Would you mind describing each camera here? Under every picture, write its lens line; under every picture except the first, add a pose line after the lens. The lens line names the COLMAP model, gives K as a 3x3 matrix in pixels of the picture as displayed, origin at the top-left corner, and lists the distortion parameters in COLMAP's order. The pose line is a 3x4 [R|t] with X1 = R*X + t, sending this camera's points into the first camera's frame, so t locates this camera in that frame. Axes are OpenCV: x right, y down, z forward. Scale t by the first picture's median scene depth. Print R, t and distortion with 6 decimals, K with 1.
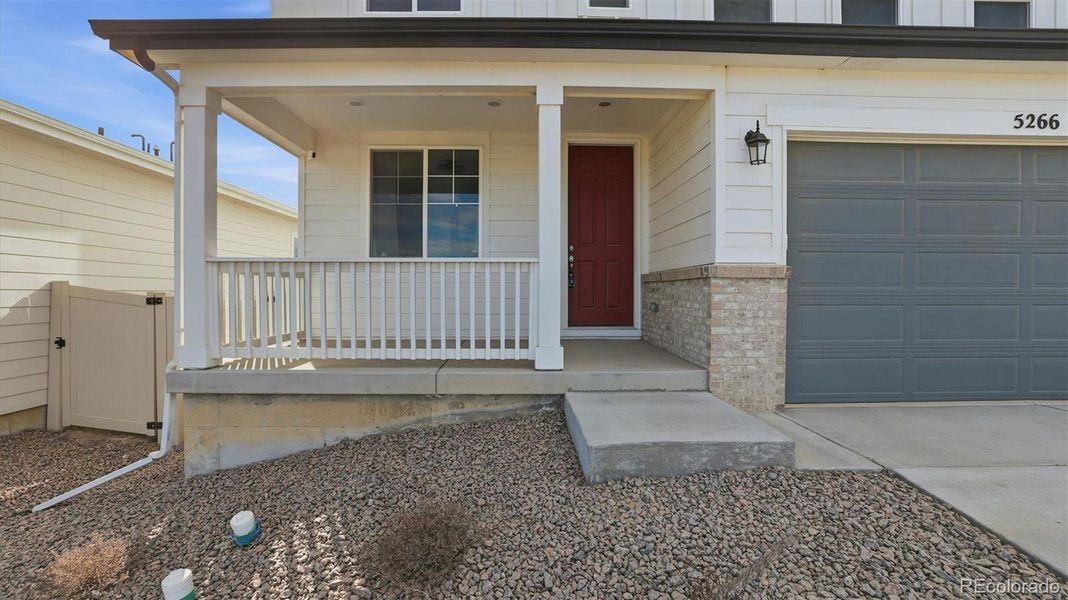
lens RADIAL K [[466.4, 0, 531.2], [0, 466.4, 293.5], [0, 0, 1]] dist [-0.052593, 0.020098]
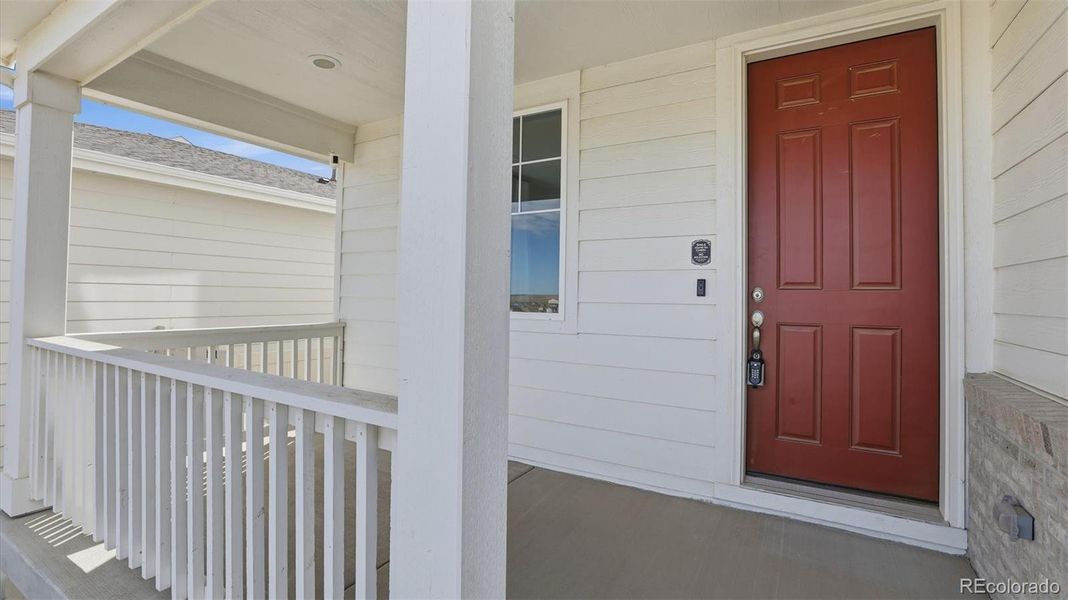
lens RADIAL K [[466.4, 0, 531.2], [0, 466.4, 293.5], [0, 0, 1]] dist [-0.052593, 0.020098]
pose [[0.859200, 0.005800, -0.511607, 0.127451], [-0.013162, 0.999855, -0.010770, -0.092435], [0.511470, 0.015987, 0.859152, 0.530953]]
